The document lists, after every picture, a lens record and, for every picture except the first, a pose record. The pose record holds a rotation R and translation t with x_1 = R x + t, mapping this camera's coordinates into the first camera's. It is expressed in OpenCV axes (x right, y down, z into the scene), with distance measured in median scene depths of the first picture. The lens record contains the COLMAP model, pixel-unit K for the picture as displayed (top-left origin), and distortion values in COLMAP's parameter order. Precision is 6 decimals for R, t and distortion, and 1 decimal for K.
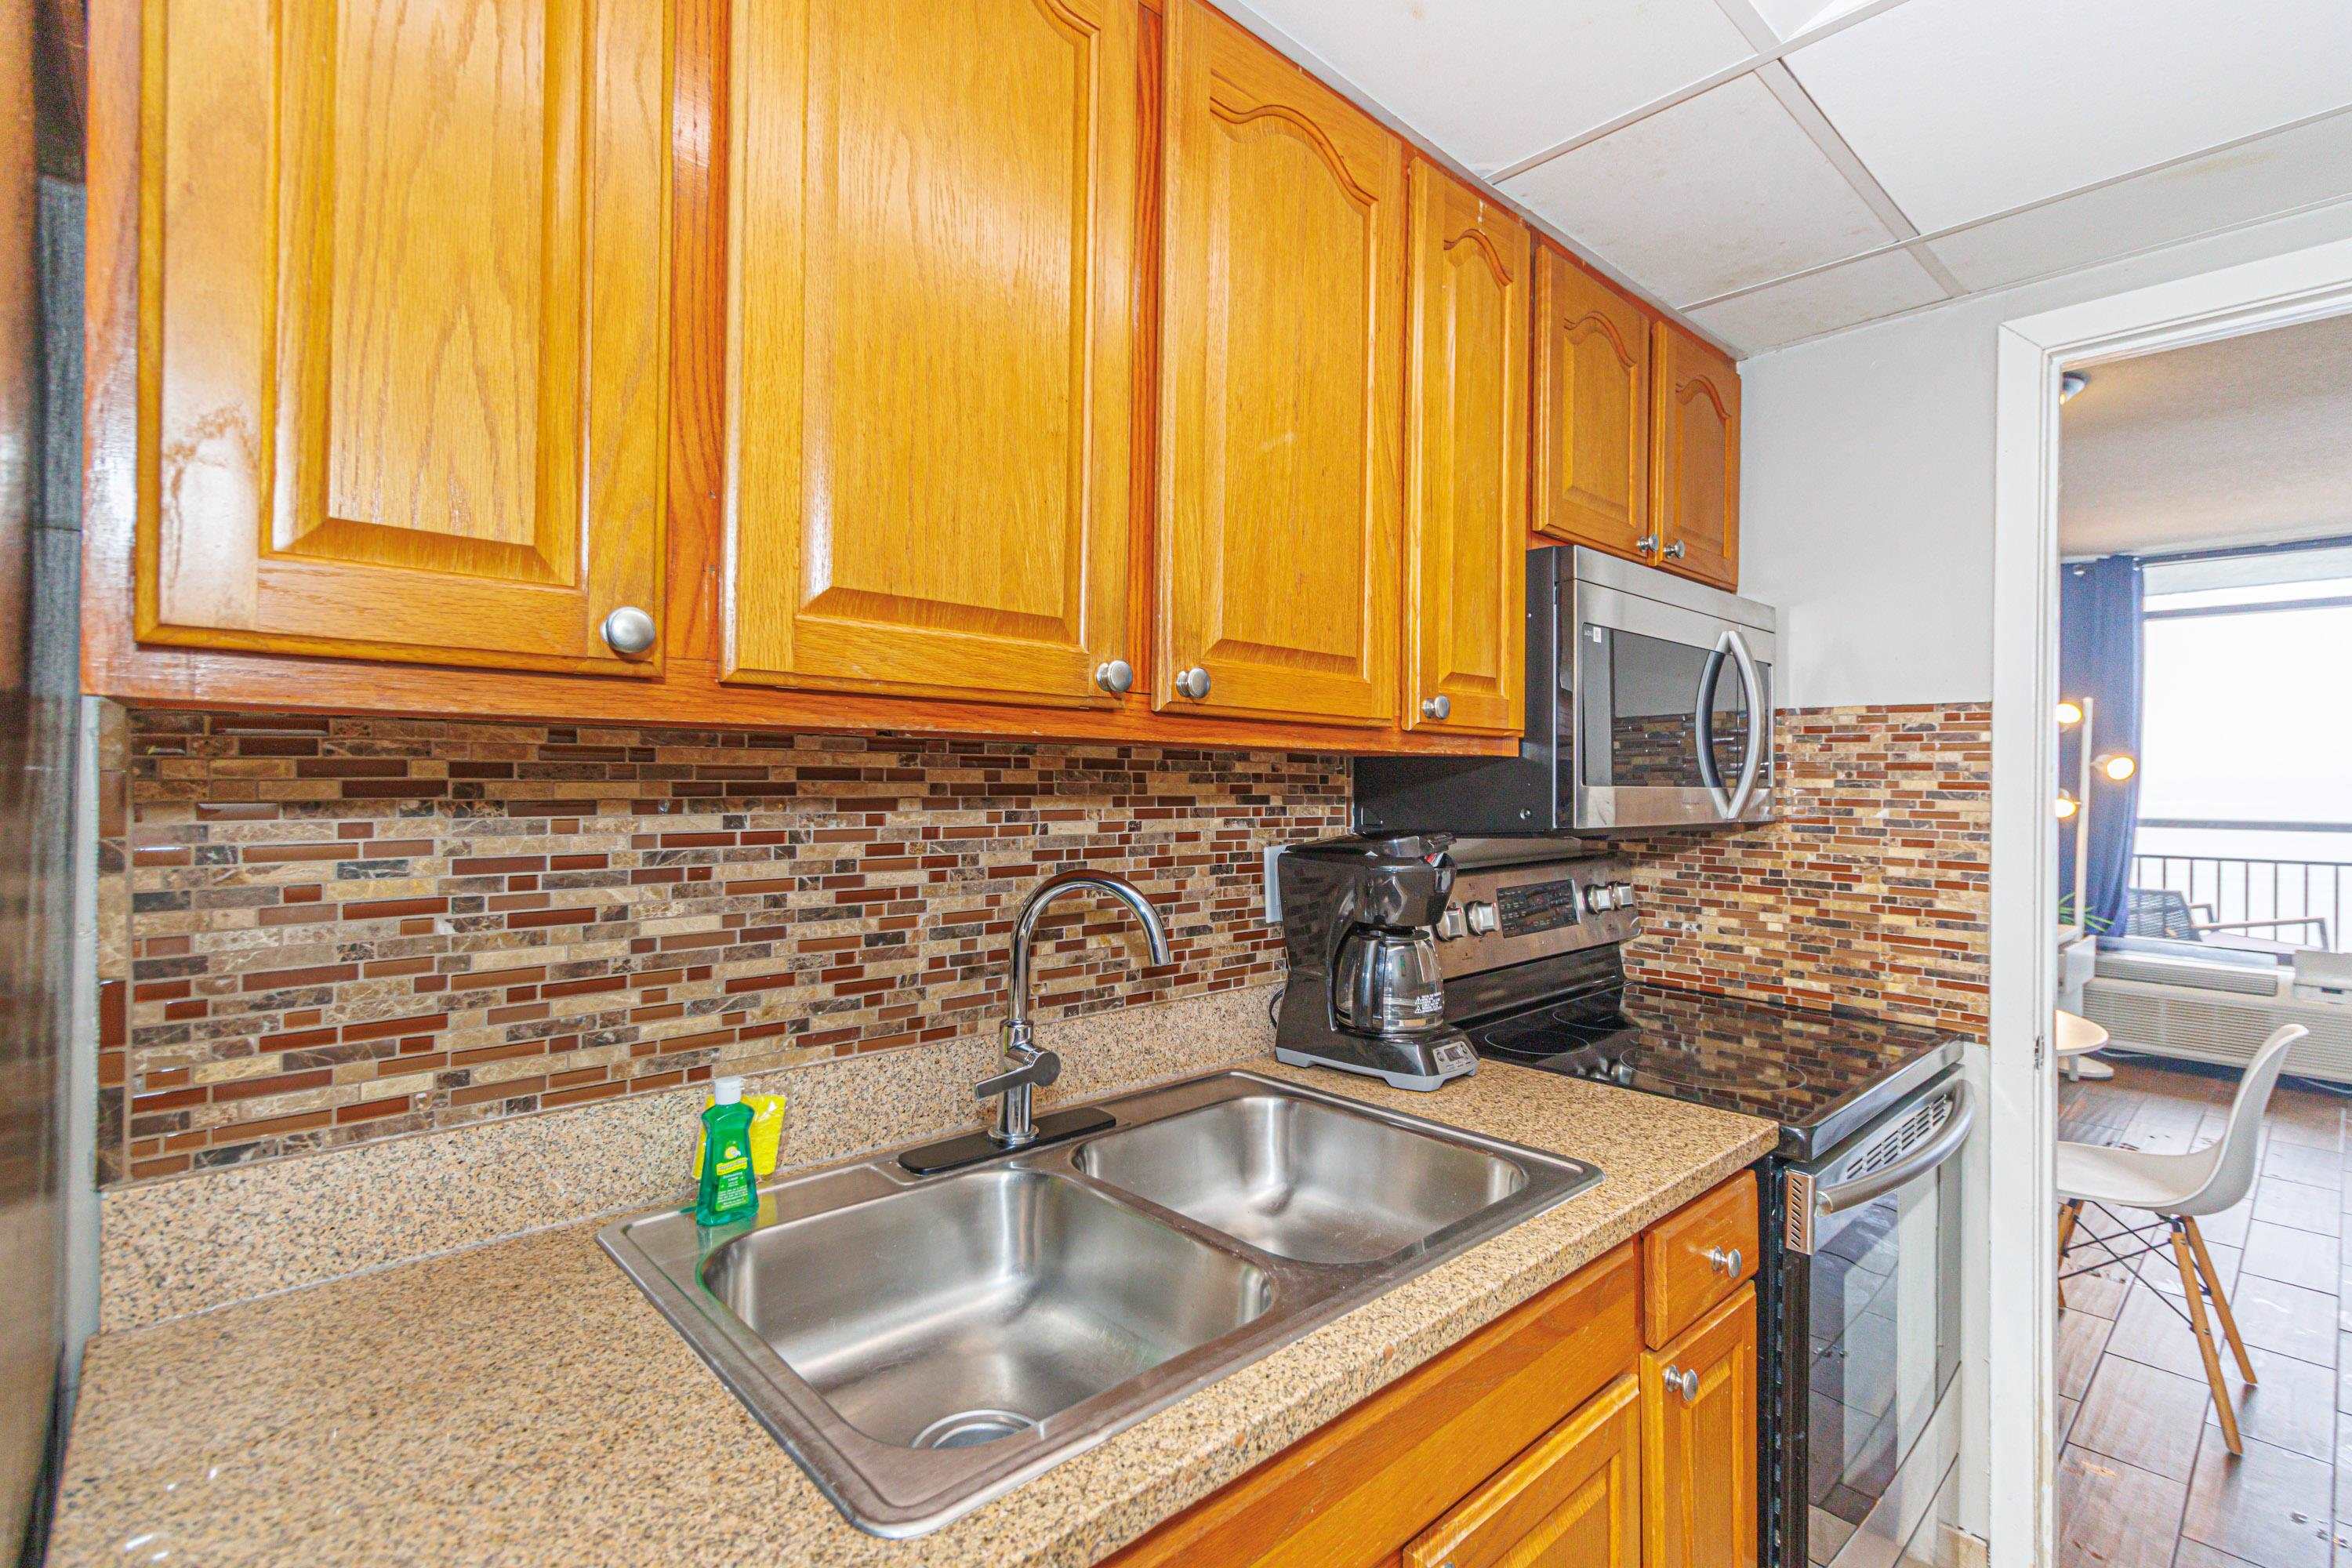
lens RADIAL K [[1082.9, 0, 1165.3], [0, 1082.9, 776.0], [0, 0, 1]] dist [-0.003216, 0.002620]
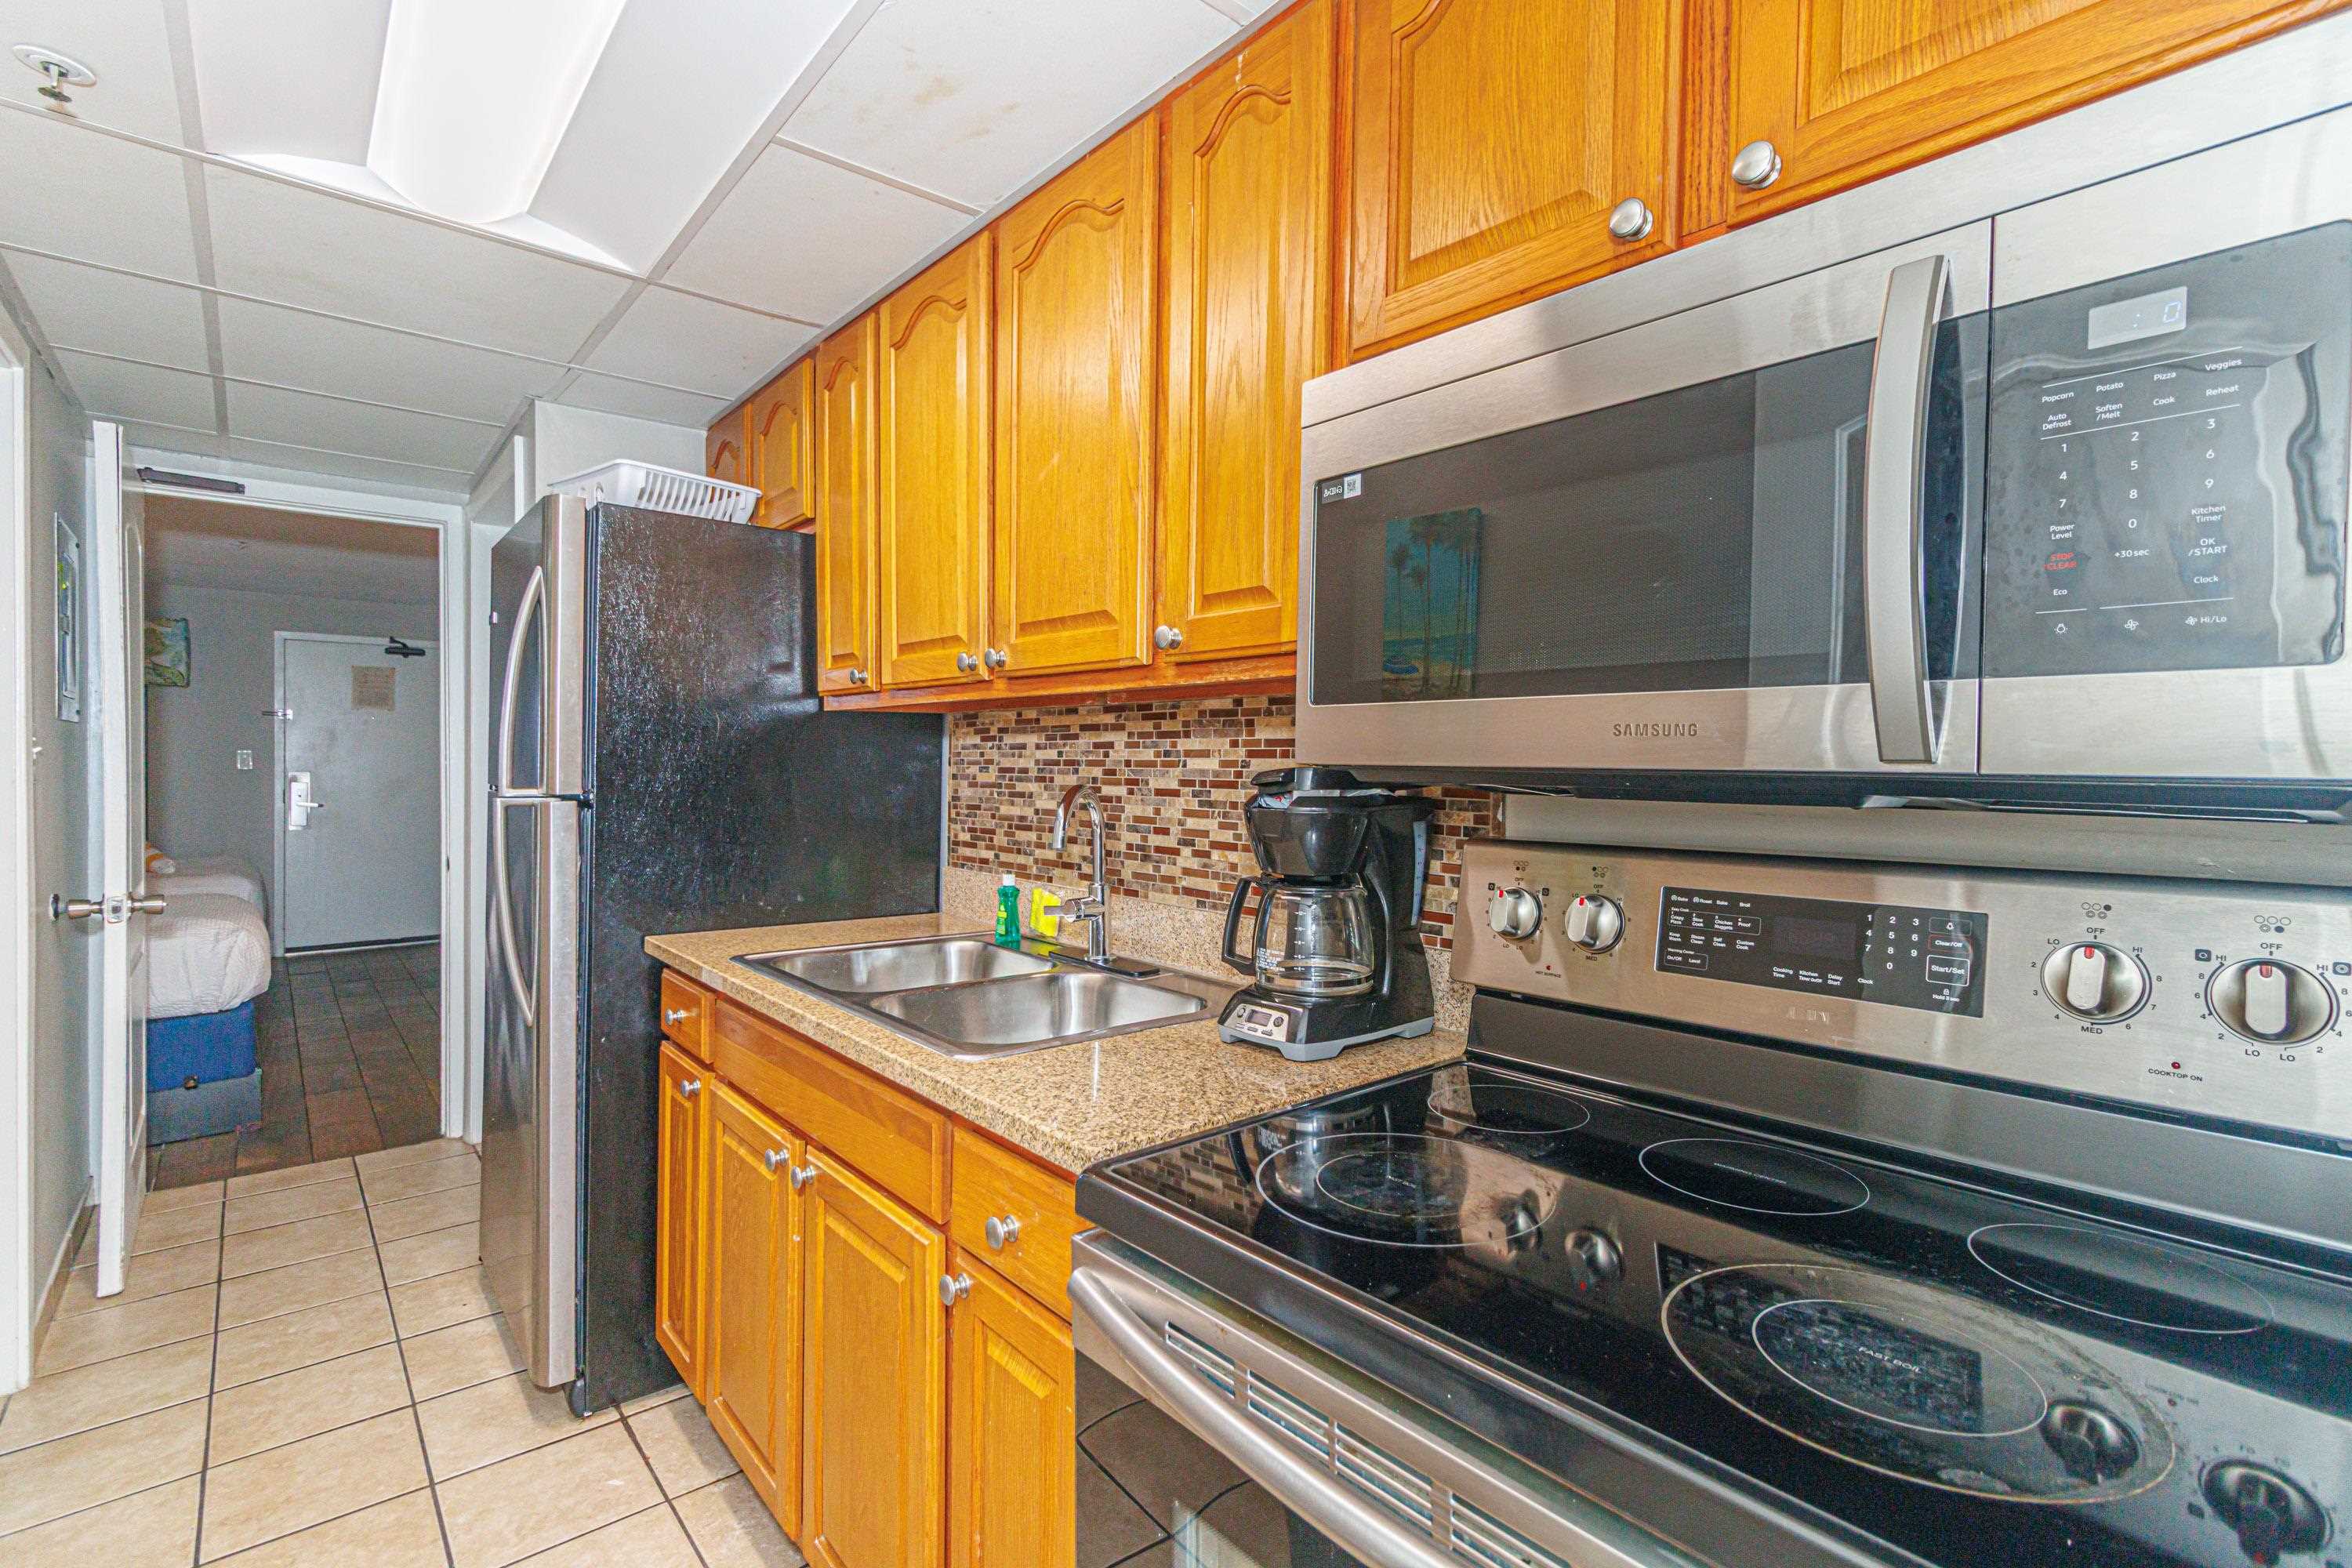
lens RADIAL K [[1082.9, 0, 1168.0], [0, 1082.9, 774.0], [0, 0, 1]] dist [-0.003216, 0.002620]
pose [[-0.042789, -0.000337, -0.999084, 1.342373], [-0.008011, 0.999968, 0.000006, 0.067237], [0.999052, 0.008004, -0.042790, 1.120360]]
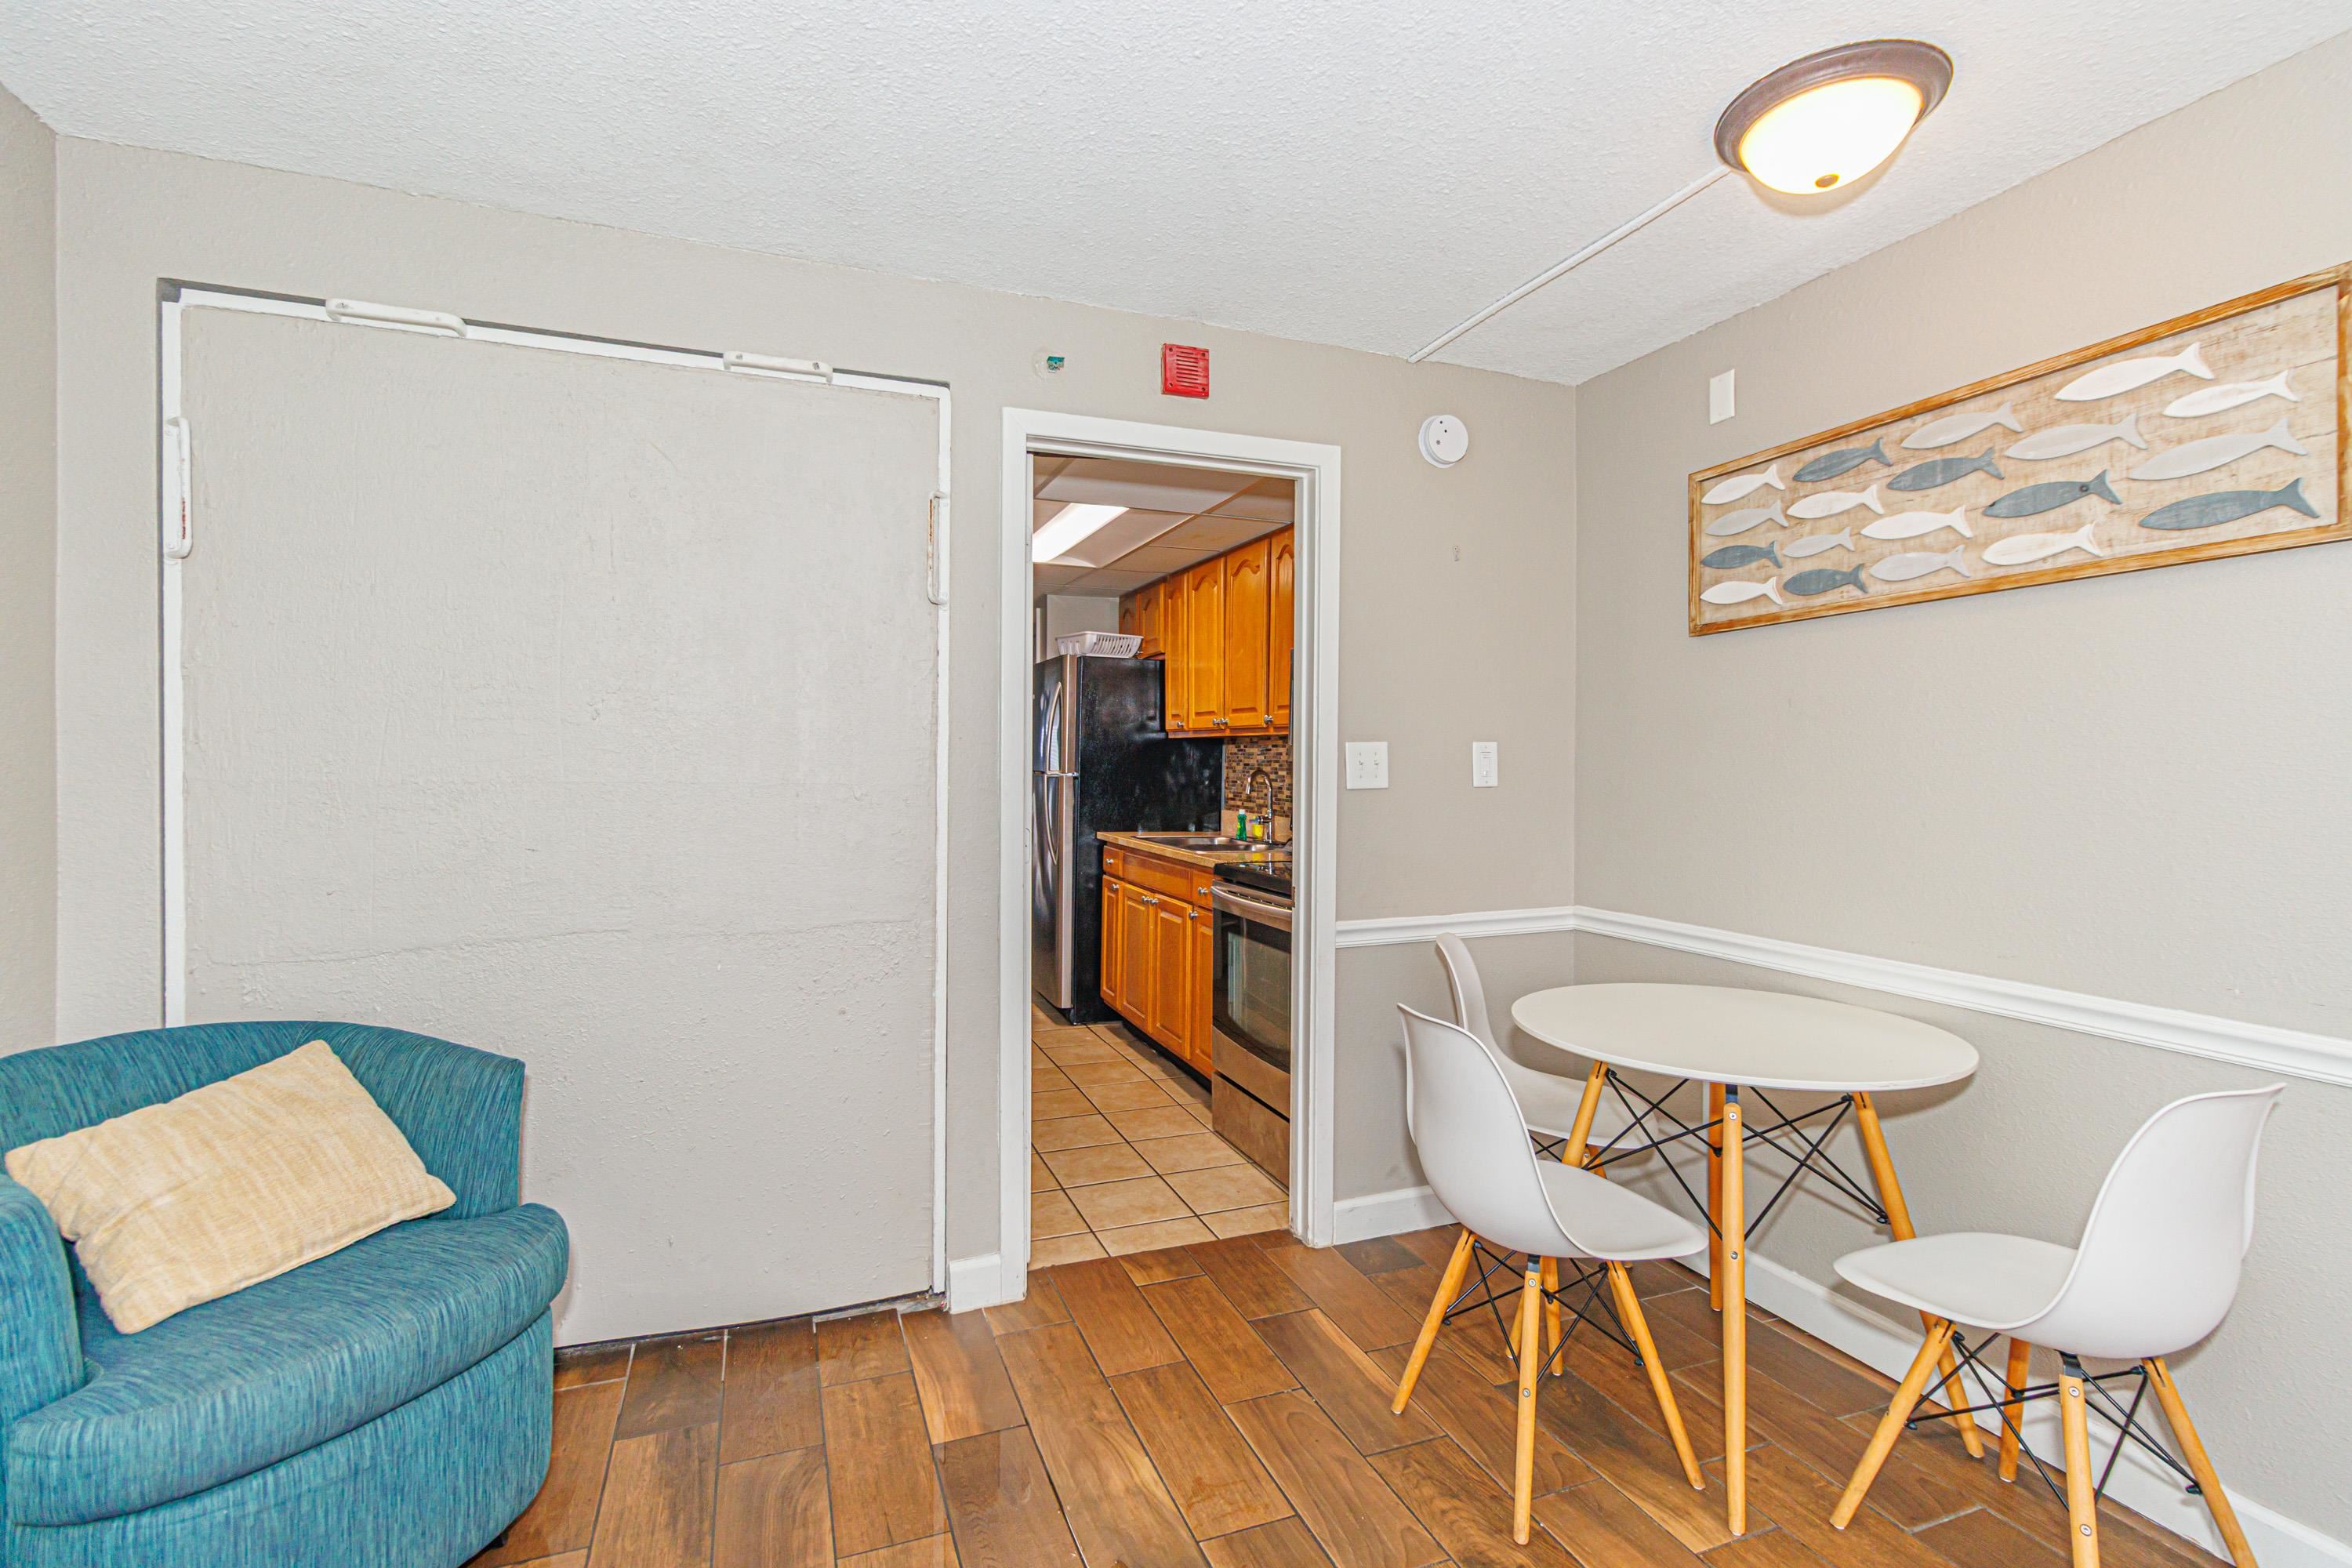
lens RADIAL K [[1082.9, 0, 1171.1], [0, 1082.9, 775.9], [0, 0, 1]] dist [-0.003216, 0.002620]
pose [[-0.372123, 0.002829, -0.928179, 3.432889], [-0.011883, 0.999899, 0.007812, 0.076374], [0.928107, 0.013937, -0.372052, 2.037134]]
